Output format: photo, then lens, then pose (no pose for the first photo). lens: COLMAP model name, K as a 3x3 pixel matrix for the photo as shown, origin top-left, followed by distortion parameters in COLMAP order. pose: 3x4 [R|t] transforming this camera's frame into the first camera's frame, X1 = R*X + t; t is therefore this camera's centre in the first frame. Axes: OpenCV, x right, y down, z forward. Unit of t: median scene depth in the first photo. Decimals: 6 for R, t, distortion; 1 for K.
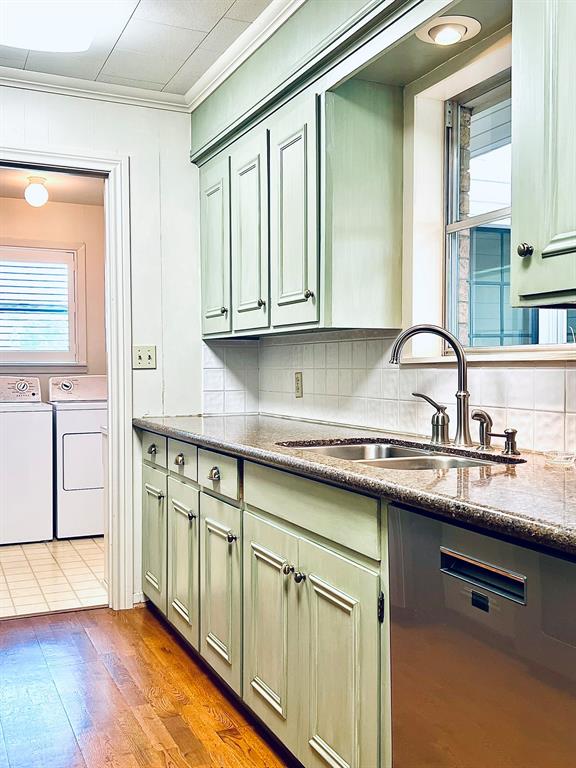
lens RADIAL K [[775.7, 0, 288.7], [0, 775.7, 379.7], [0, 0, 1]] dist [0.074859, 0.000000]
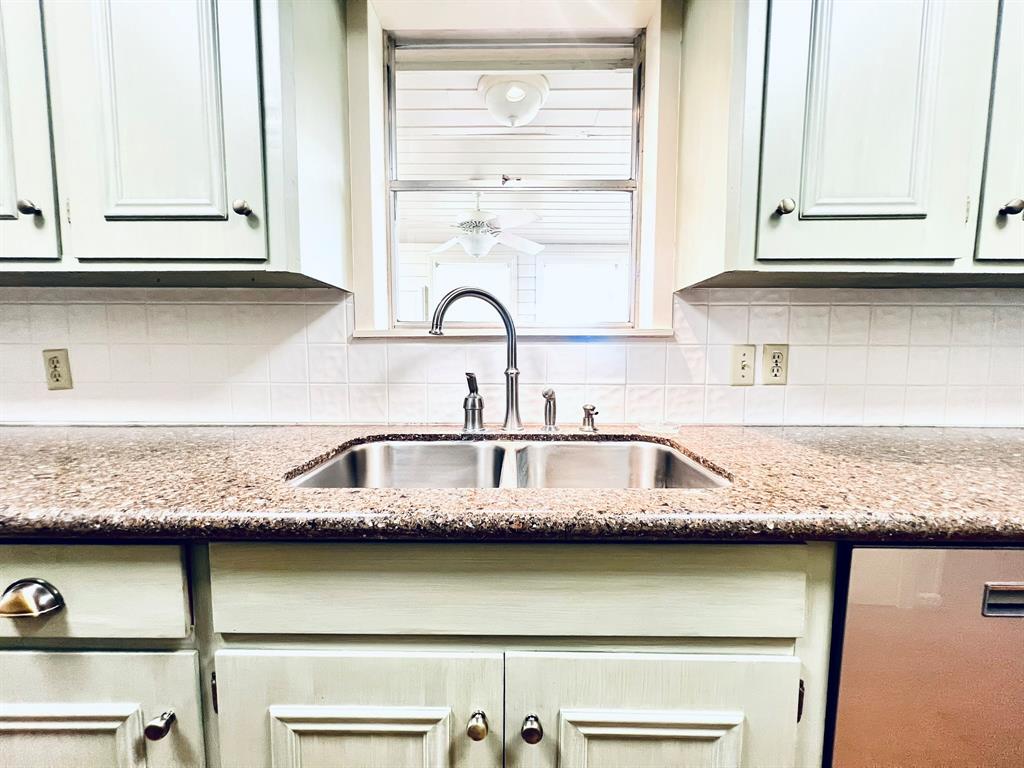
lens RADIAL K [[404.7, 0, 513.1], [0, 404.7, 386.3], [0, 0, 1]] dist [-0.000615, -0.000072]
pose [[0.424748, -0.066664, 0.902854, -0.195048], [0.012268, 0.997617, 0.067889, 0.003925], [-0.905228, -0.017760, 0.424554, 0.795852]]
